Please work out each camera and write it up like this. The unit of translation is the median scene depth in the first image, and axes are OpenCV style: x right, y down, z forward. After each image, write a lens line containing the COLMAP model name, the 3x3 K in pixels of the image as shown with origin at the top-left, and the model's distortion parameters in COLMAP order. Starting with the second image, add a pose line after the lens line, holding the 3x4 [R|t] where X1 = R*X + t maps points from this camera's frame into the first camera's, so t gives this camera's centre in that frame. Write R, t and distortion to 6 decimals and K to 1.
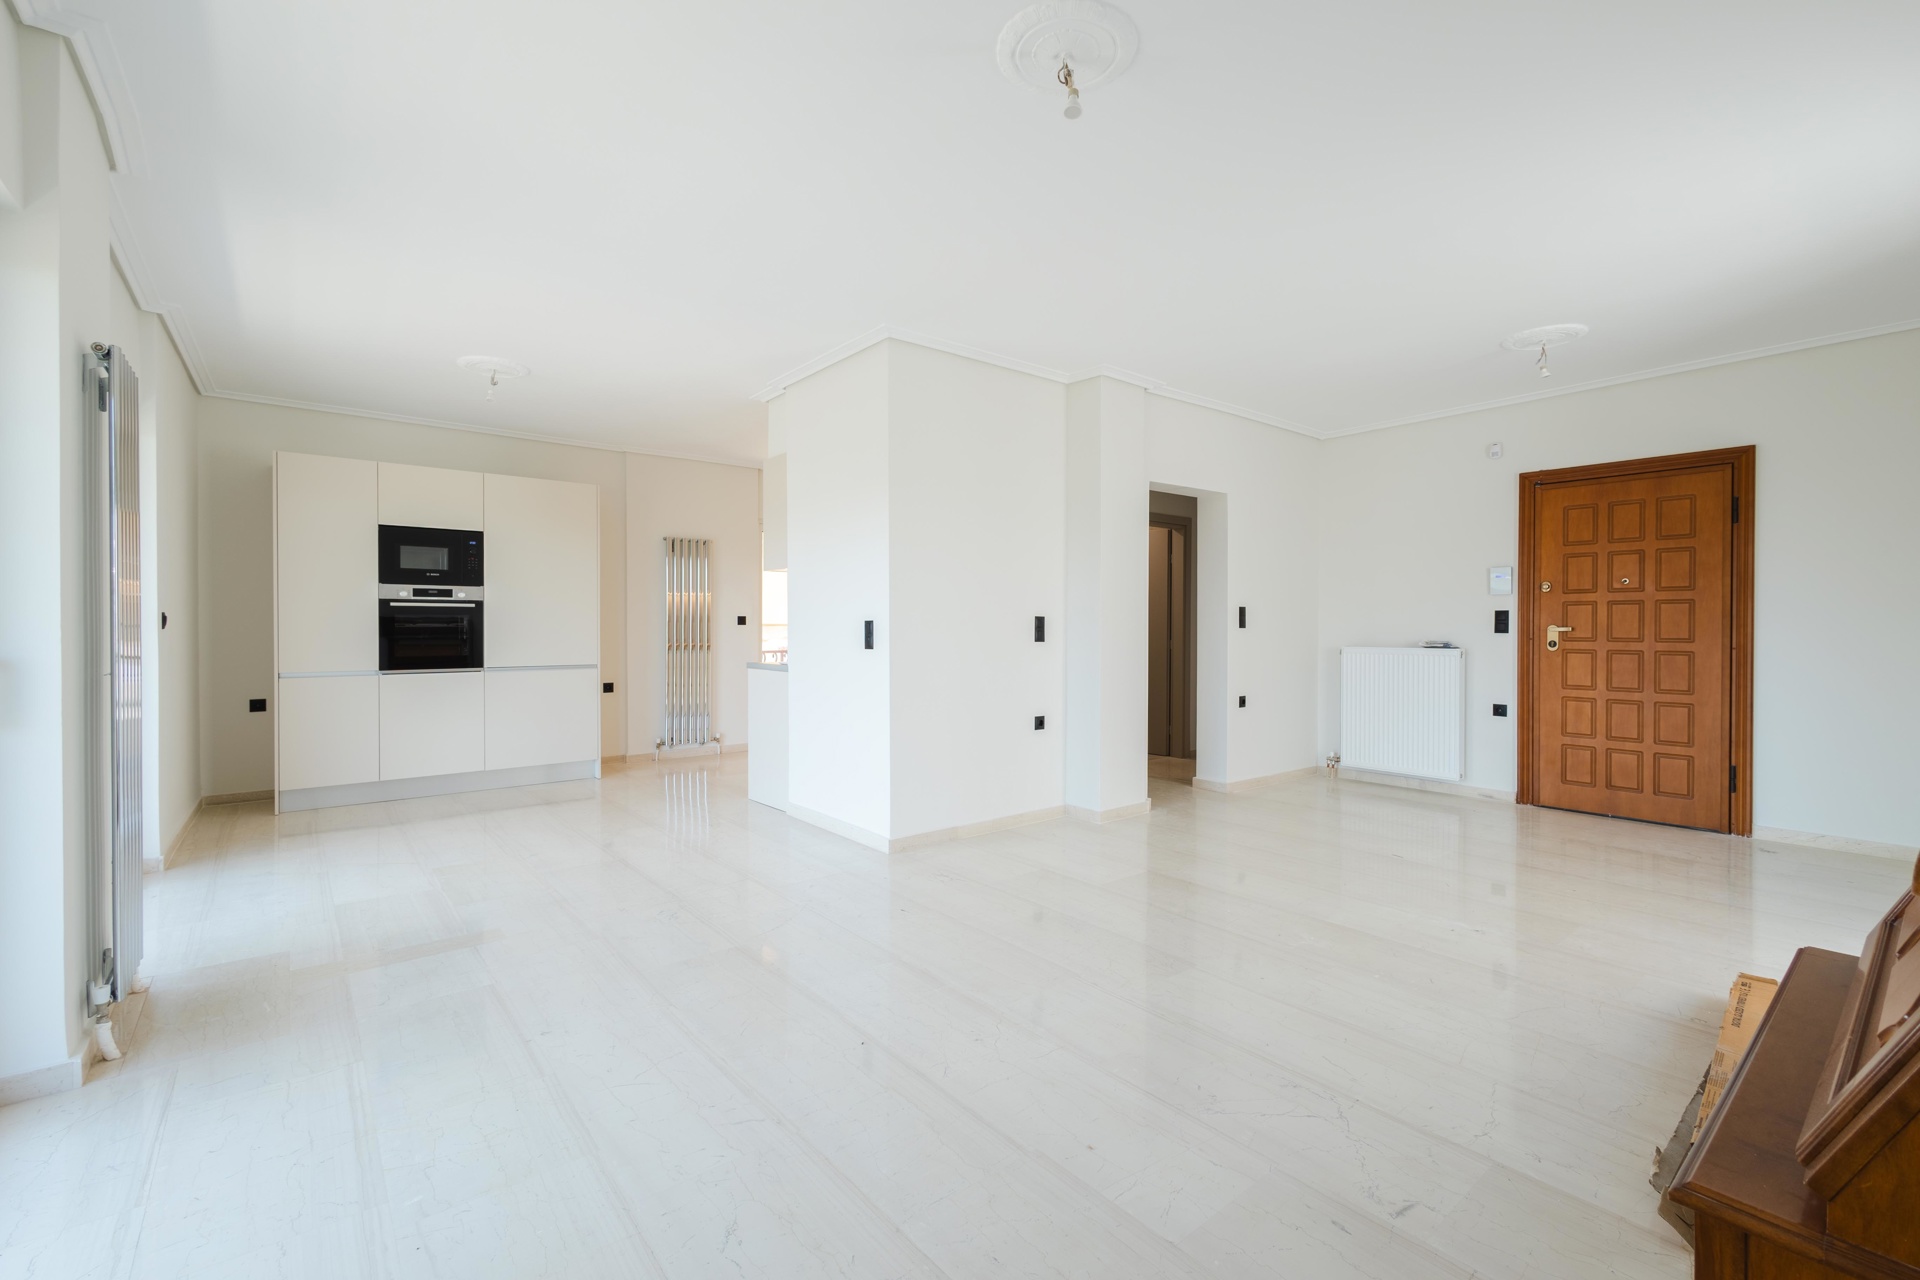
lens RADIAL K [[831.5, 0, 971.8], [0, 831.5, 628.4], [0, 0, 1]] dist [0.007997, -0.000098]
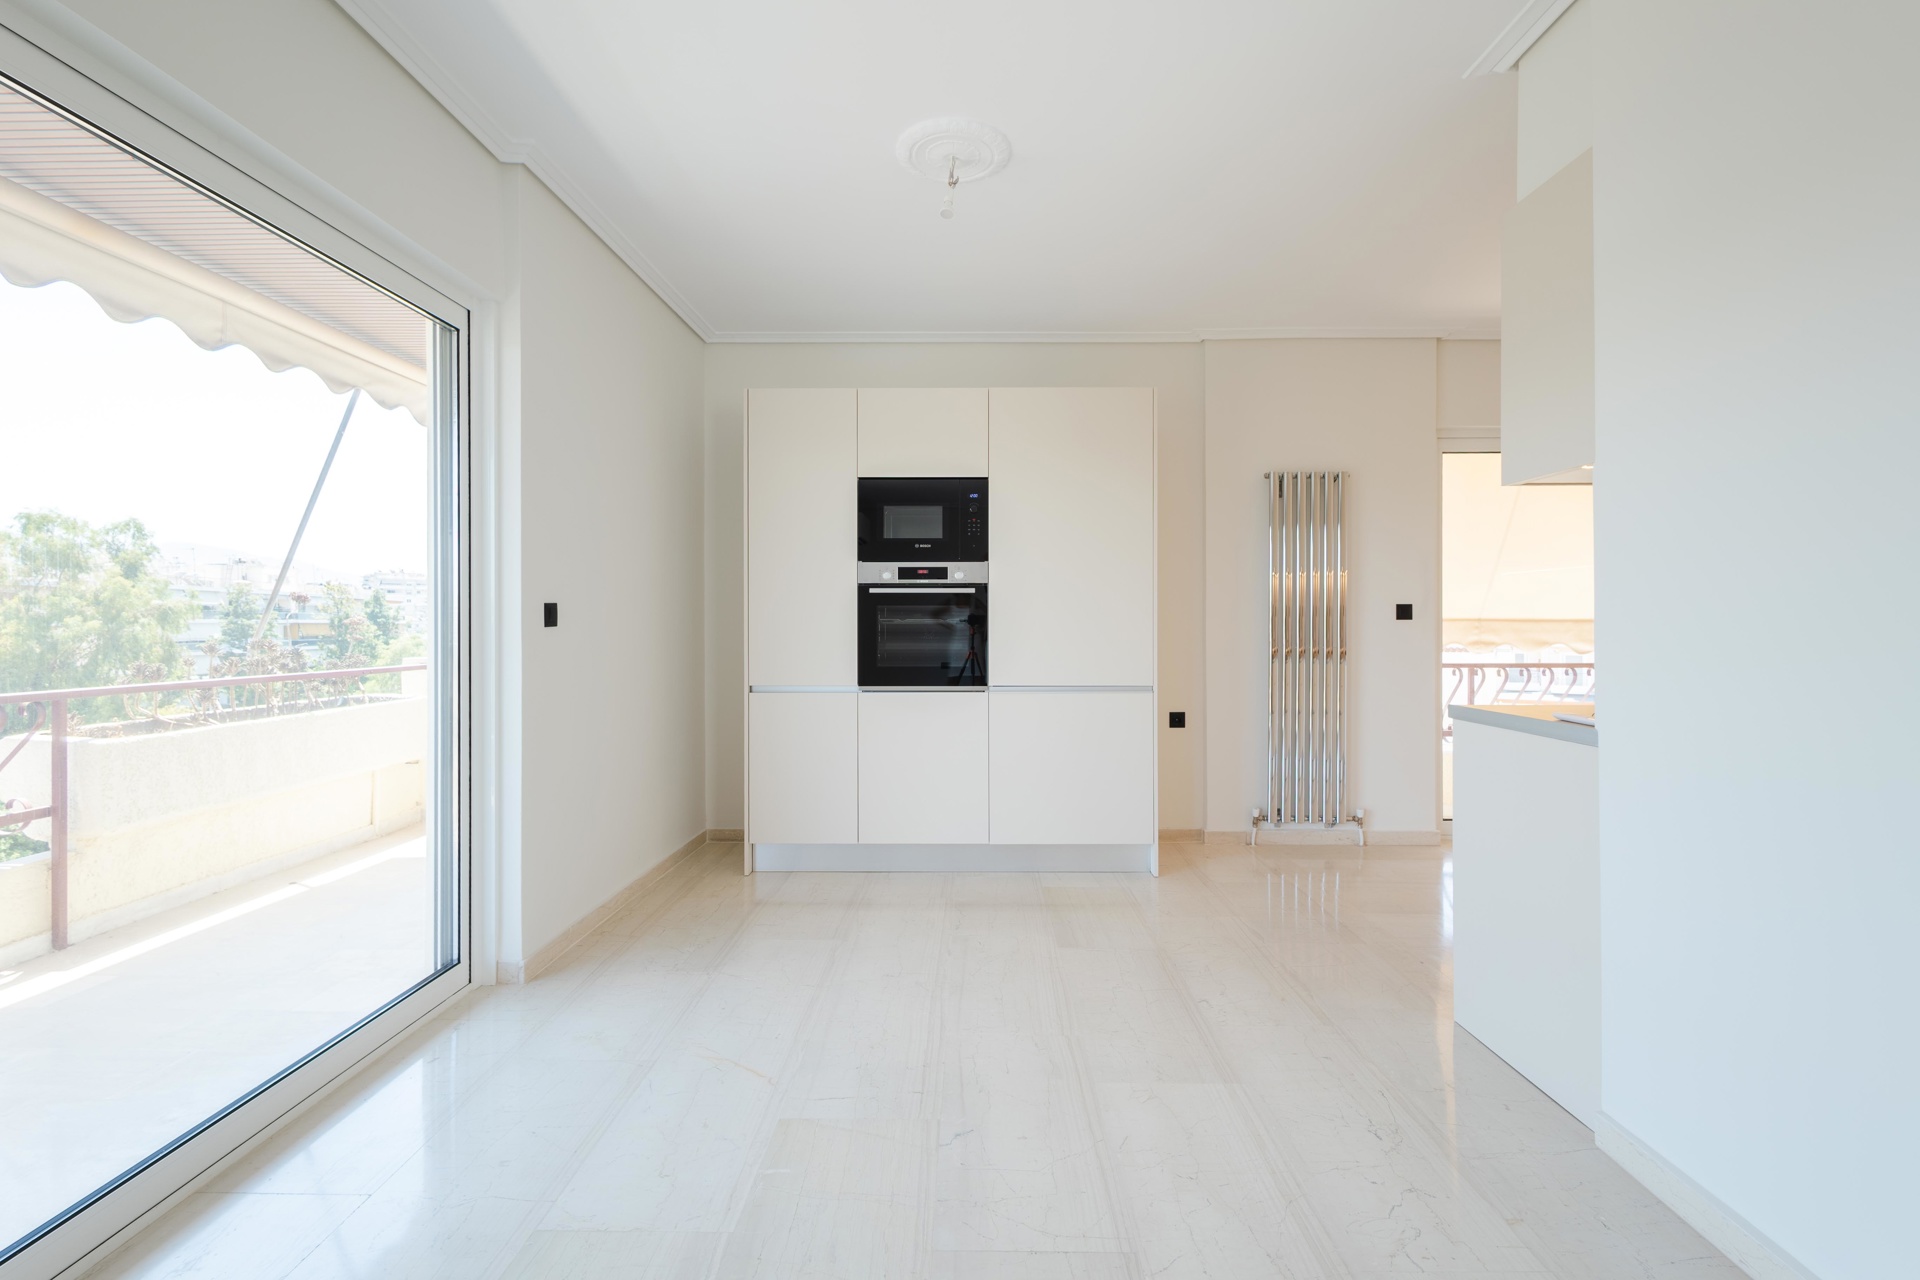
lens RADIAL K [[831.5, 0, 966.8], [0, 831.5, 626.7], [0, 0, 1]] dist [0.007997, -0.000098]
pose [[0.758312, 0.000134, -0.651892, -0.173054], [0.000120, 1.000000, 0.000345, 0.000488], [0.651892, -0.000340, 0.758312, 0.494490]]
